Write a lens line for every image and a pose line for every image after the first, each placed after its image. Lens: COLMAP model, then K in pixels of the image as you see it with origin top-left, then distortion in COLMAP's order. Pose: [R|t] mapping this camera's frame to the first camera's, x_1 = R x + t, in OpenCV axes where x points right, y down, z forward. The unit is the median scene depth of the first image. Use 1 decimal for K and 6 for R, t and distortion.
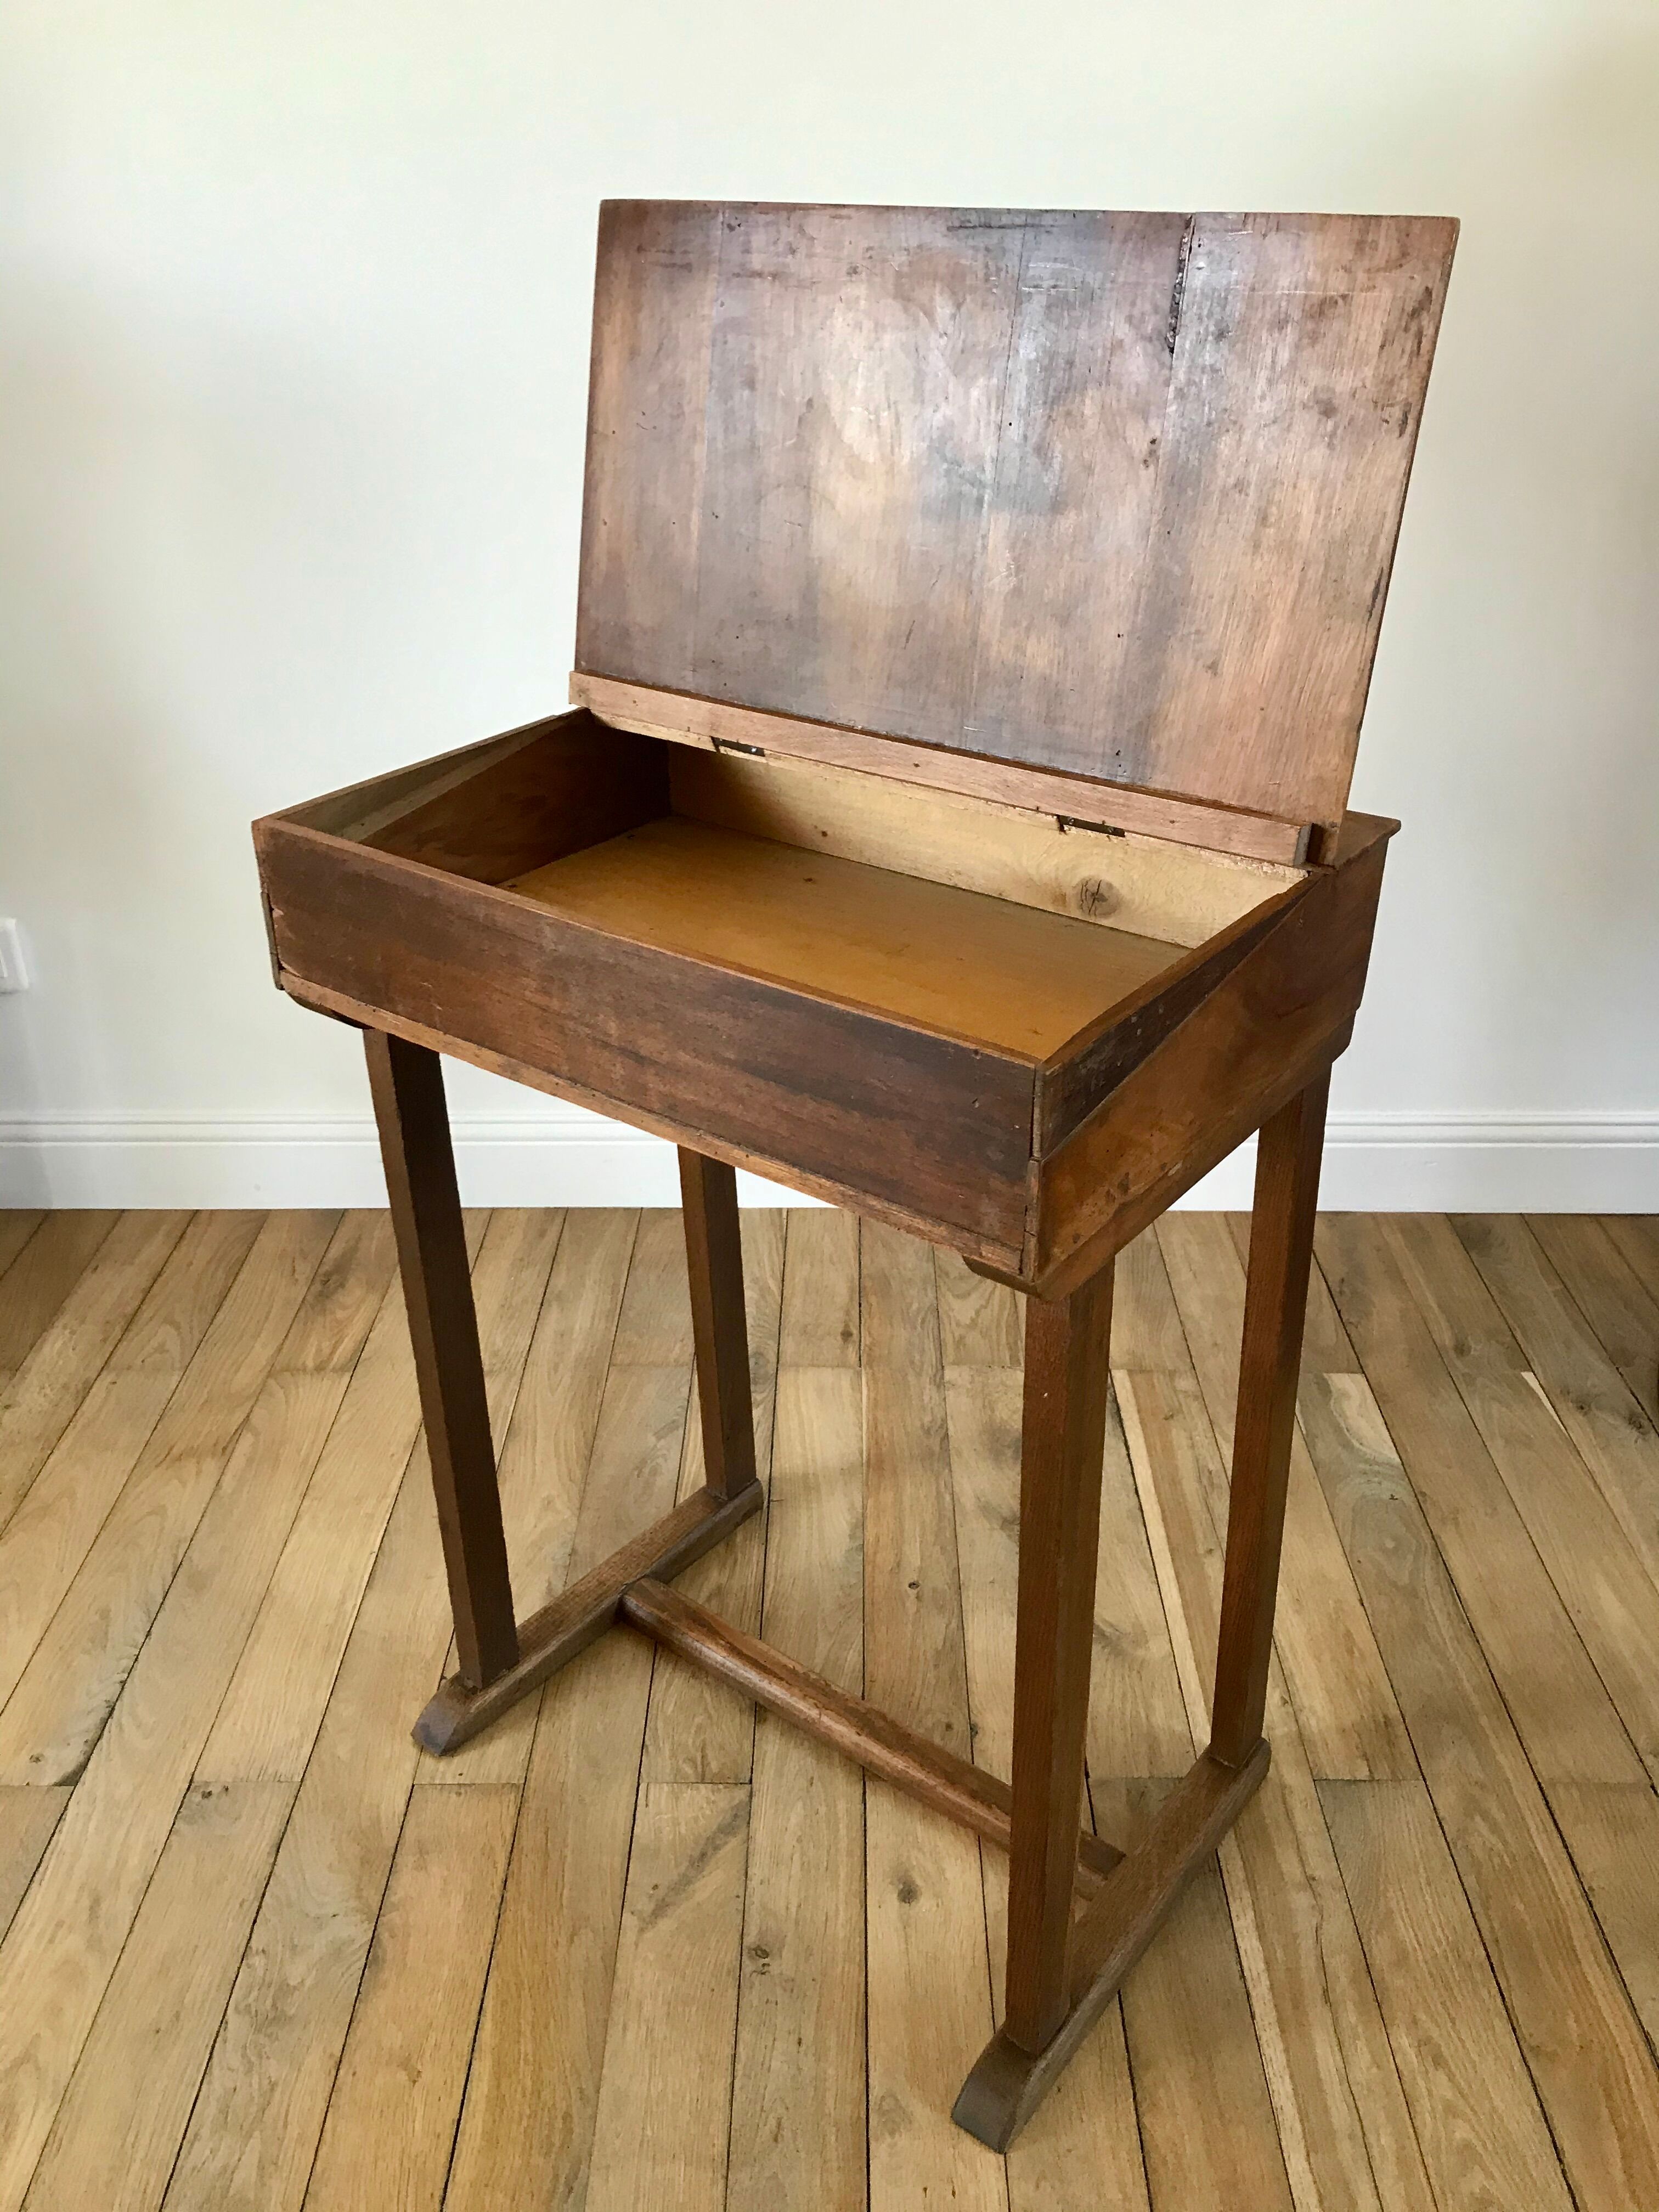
lens RADIAL K [[1823.9, 0, 831.0], [0, 1823.9, 1112.7], [0, 0, 1]] dist [0.045274, -0.048372]
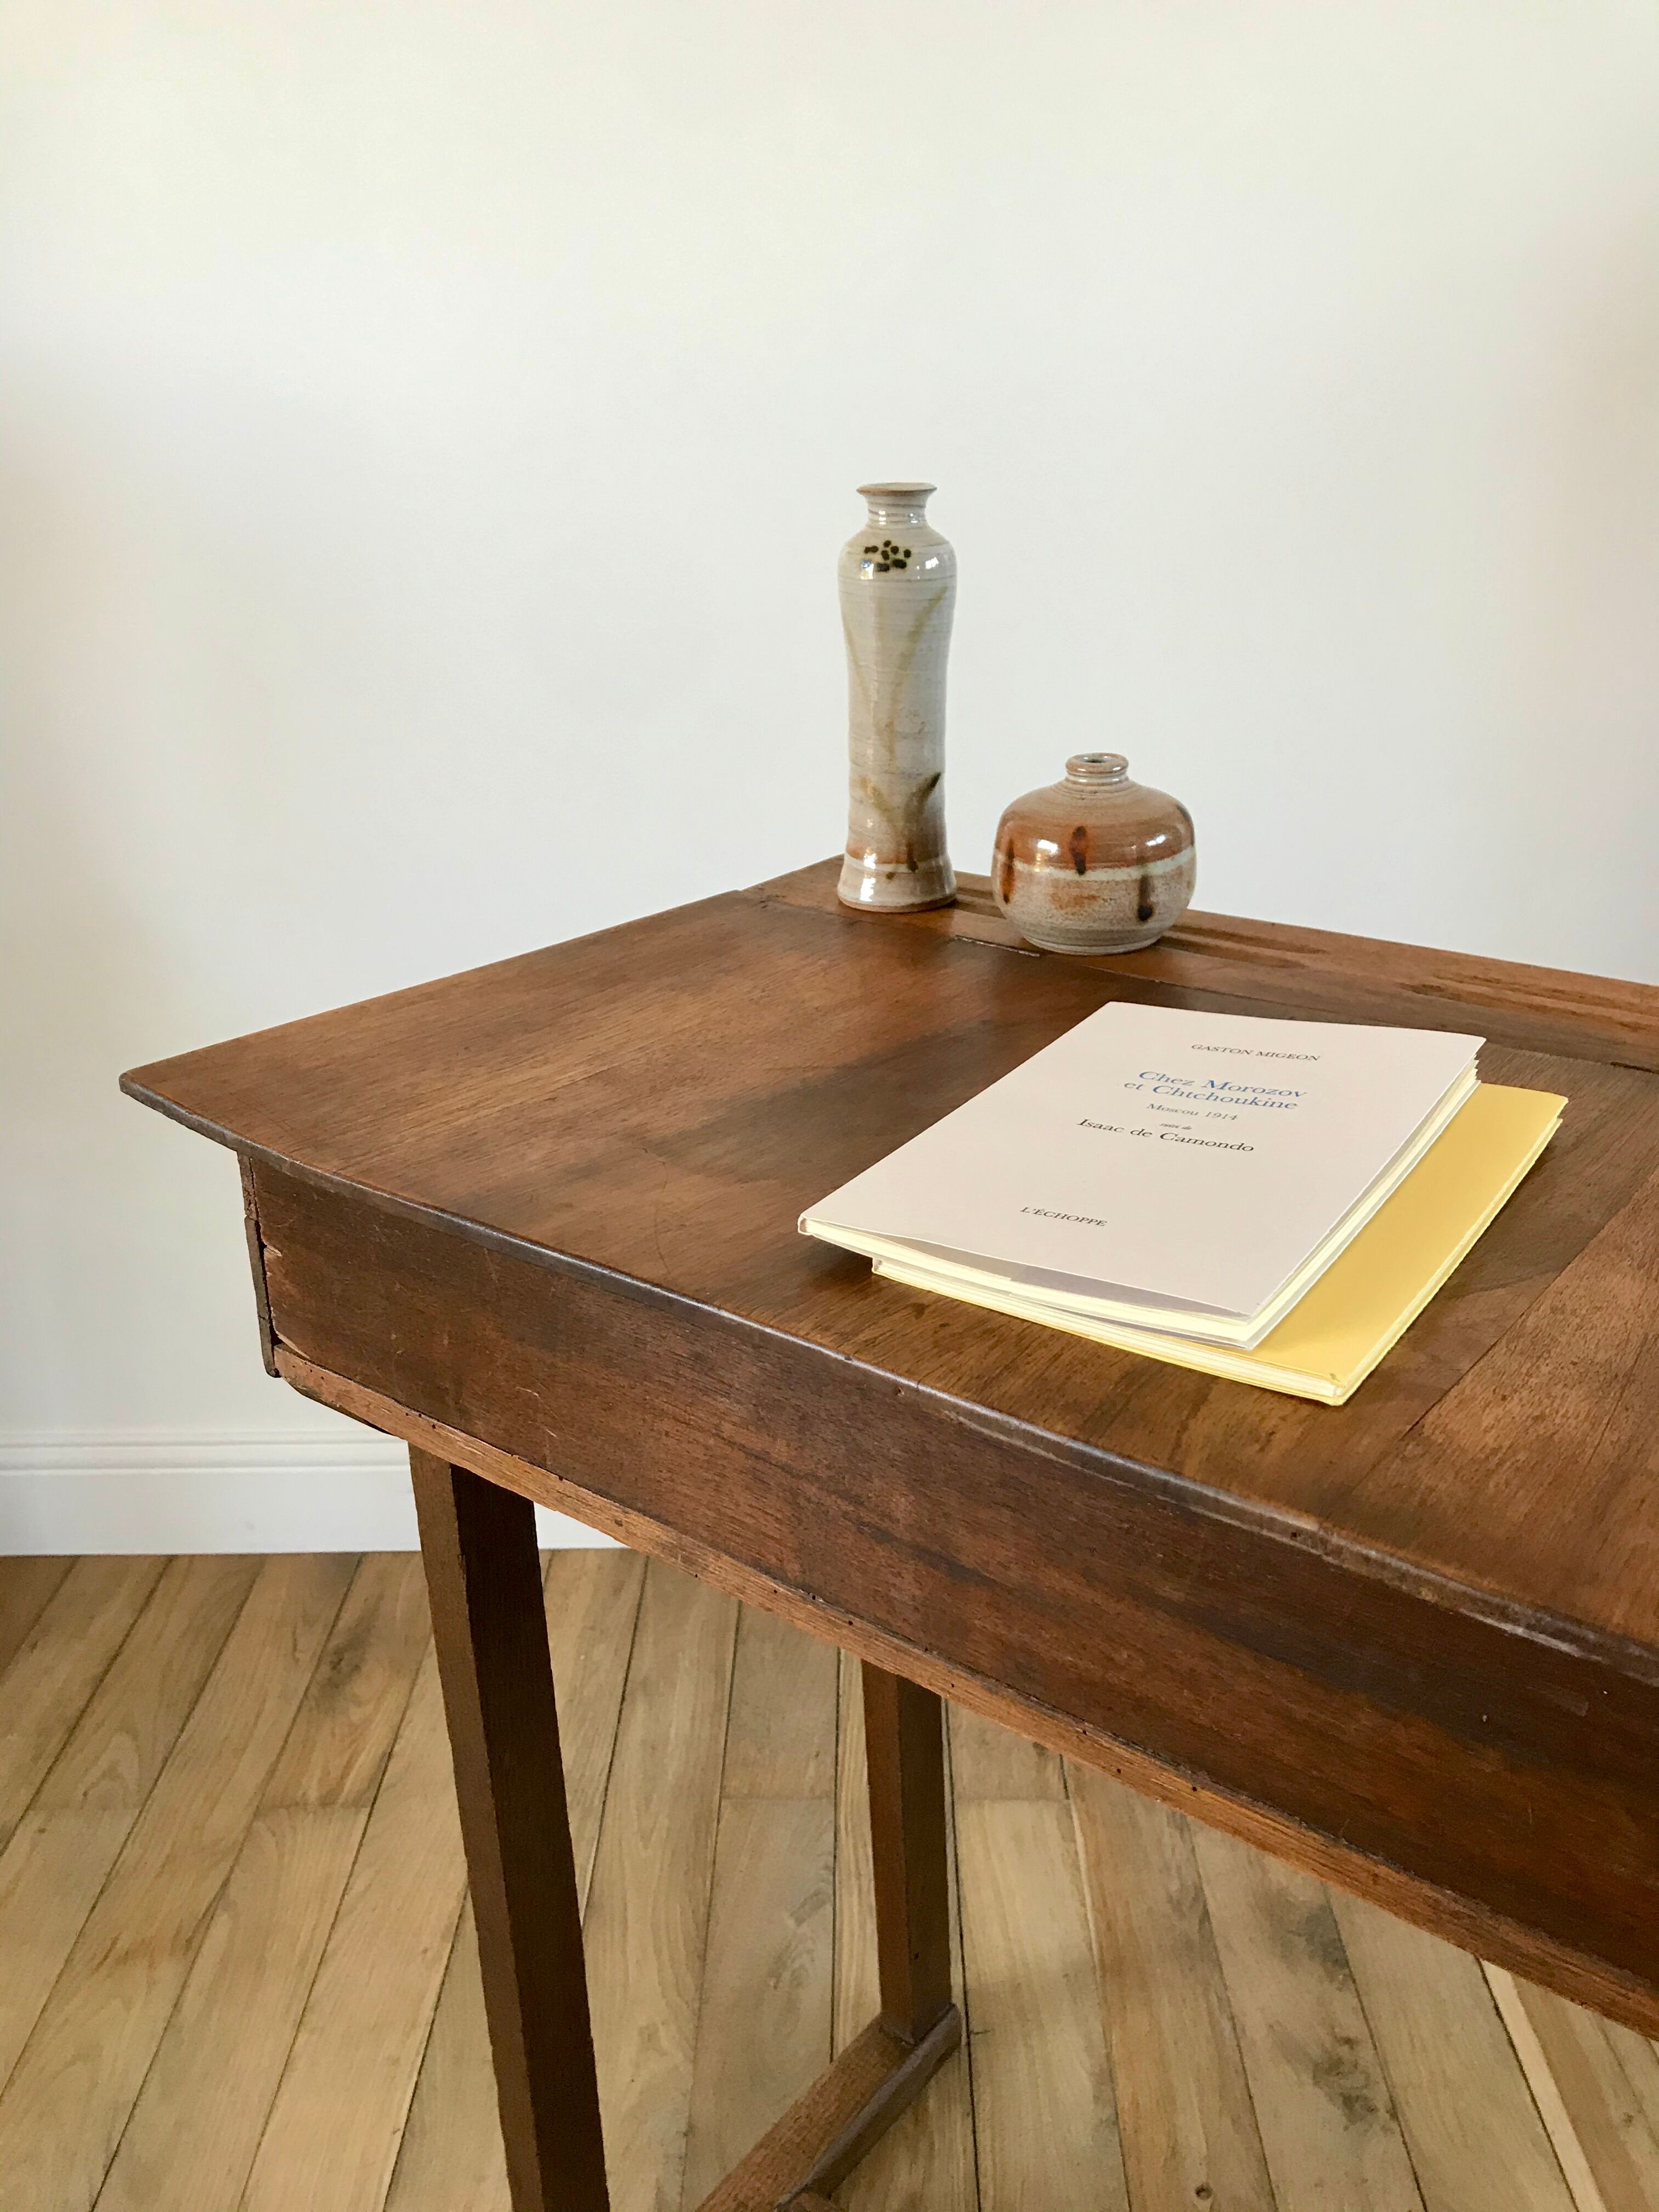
lens RADIAL K [[1823.9, 0, 824.7], [0, 1823.9, 1116.5], [0, 0, 1]] dist [0.045274, -0.048372]
pose [[0.999896, -0.010353, -0.010013, -0.079719], [0.009225, 0.994240, -0.106780, -0.059790], [0.011060, 0.106677, 0.994232, 0.278797]]
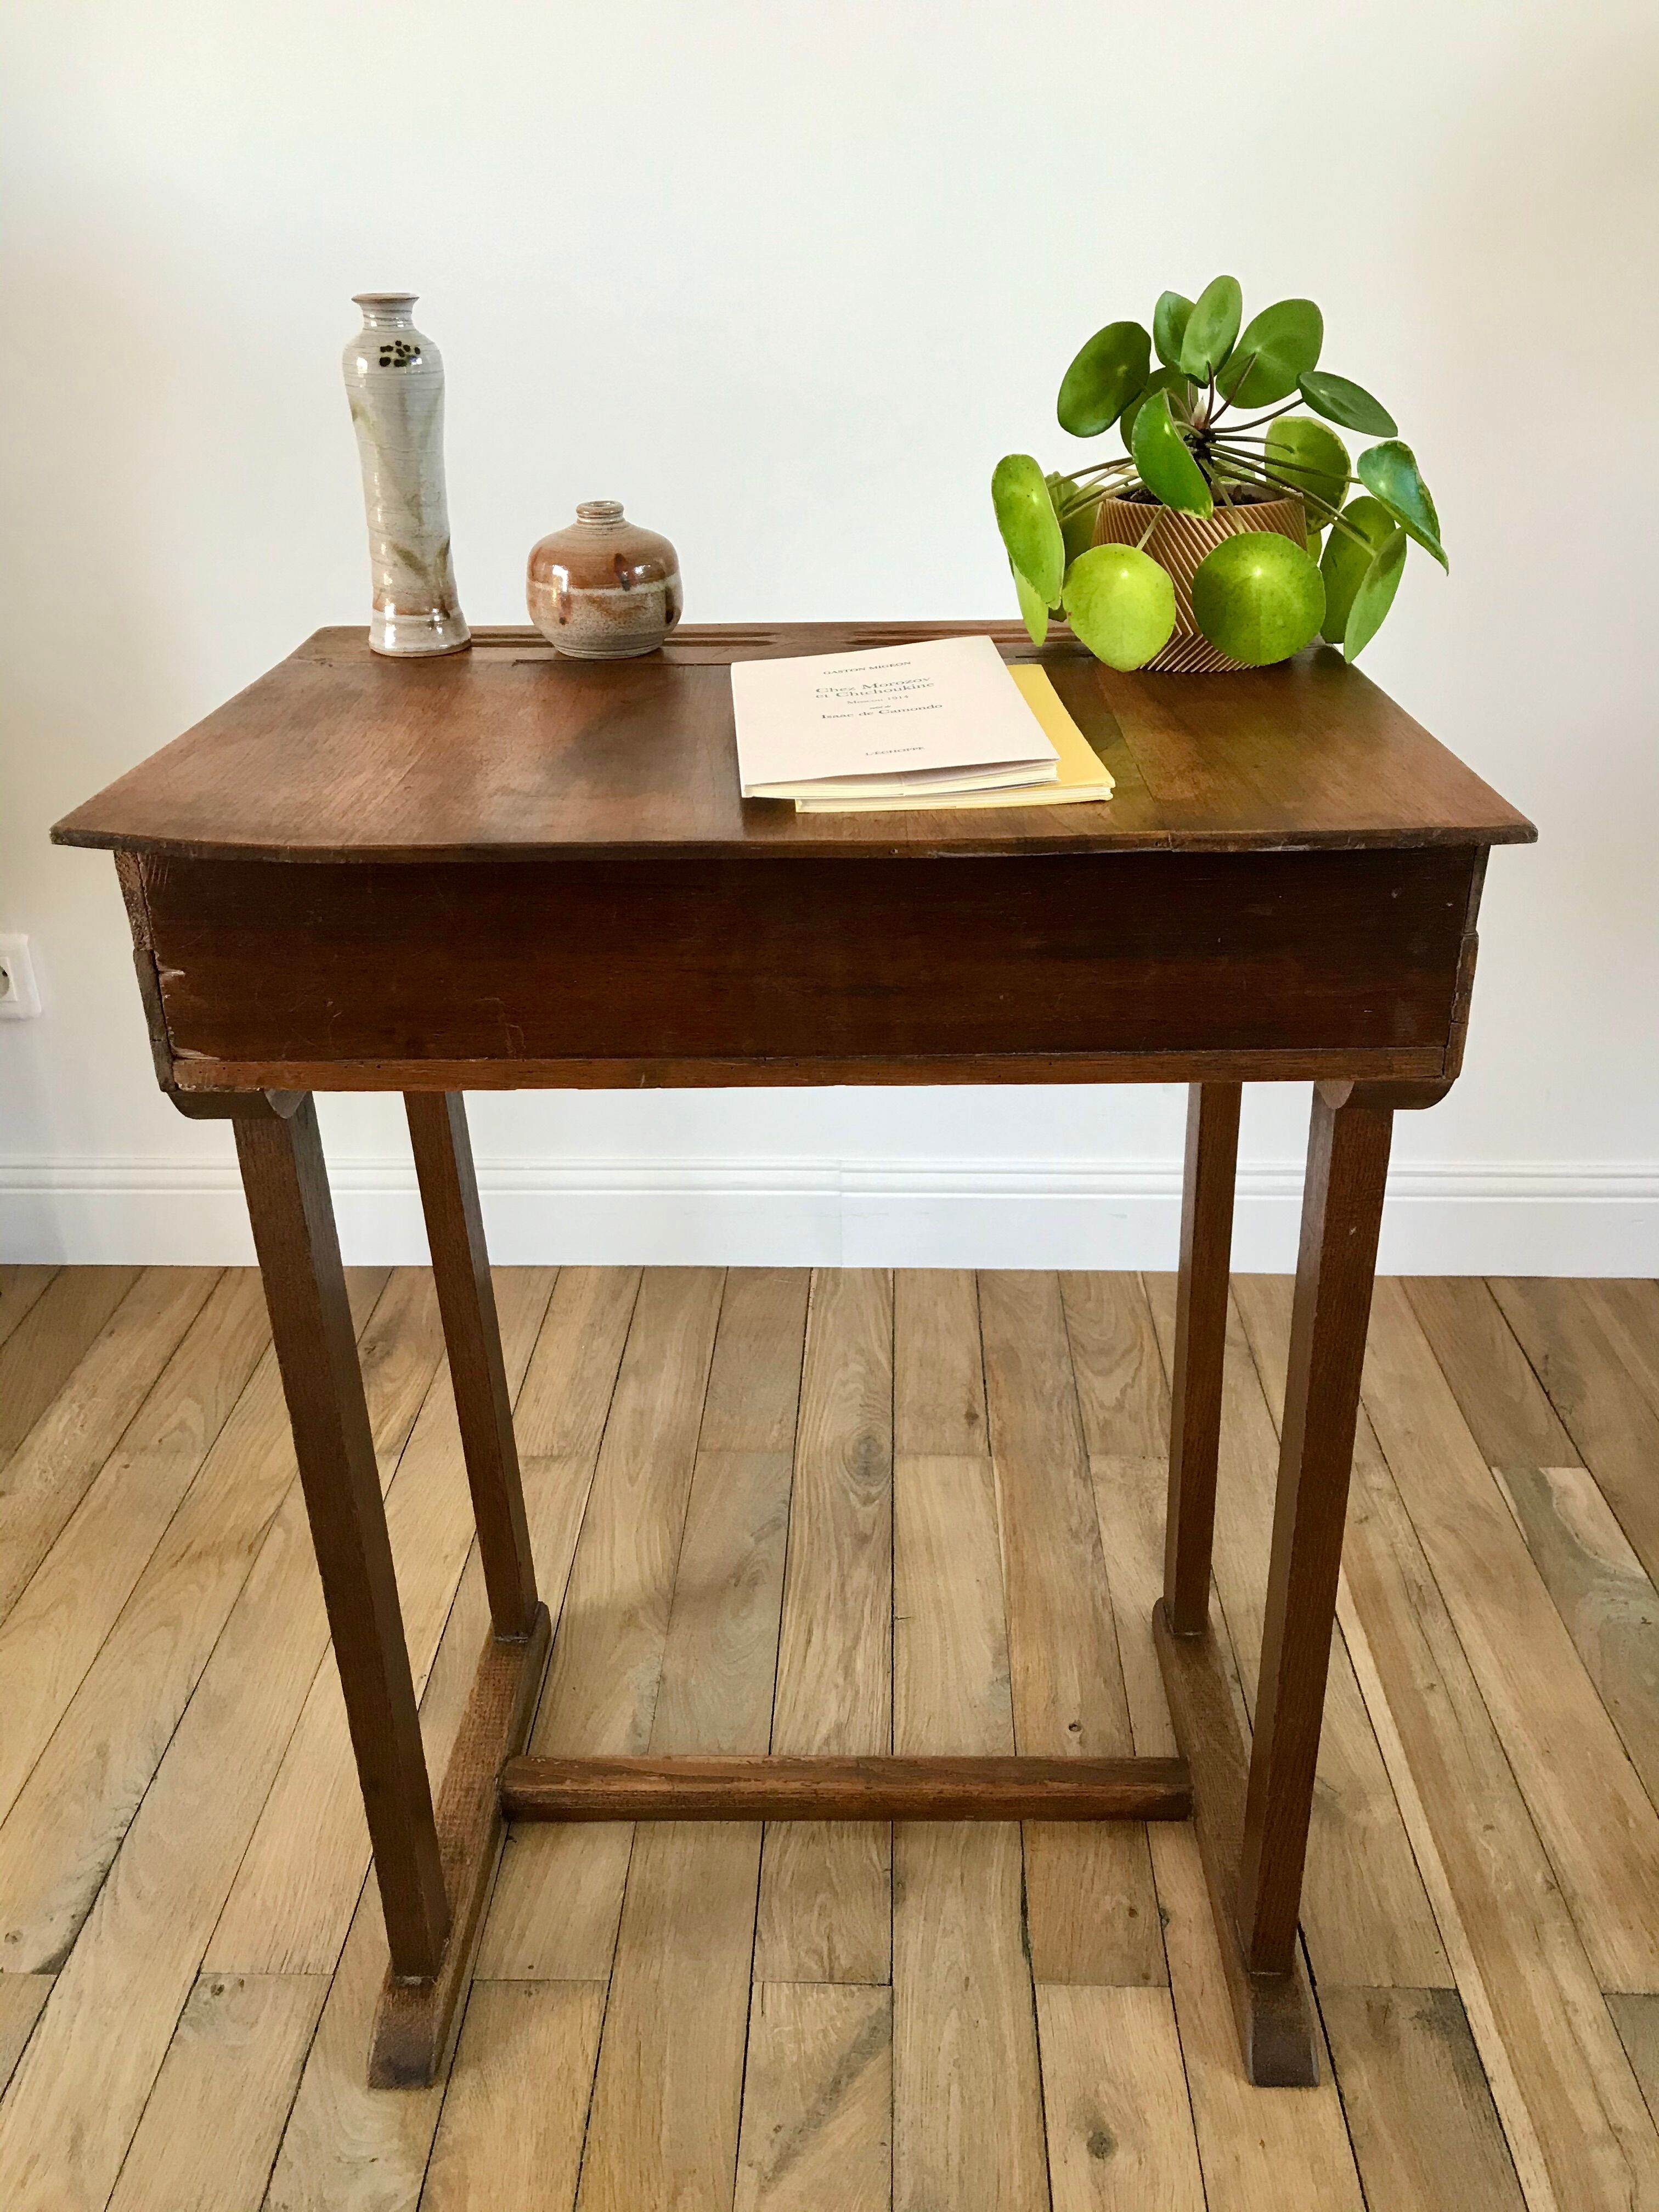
lens RADIAL K [[1823.9, 0, 826.7], [0, 1823.9, 1104.0], [0, 0, 1]] dist [0.045274, -0.048372]
pose [[0.999720, 0.004226, -0.023294, -0.047042], [-0.005161, 0.999177, -0.040226, 0.011308], [0.023105, 0.040335, 0.998919, 0.155944]]
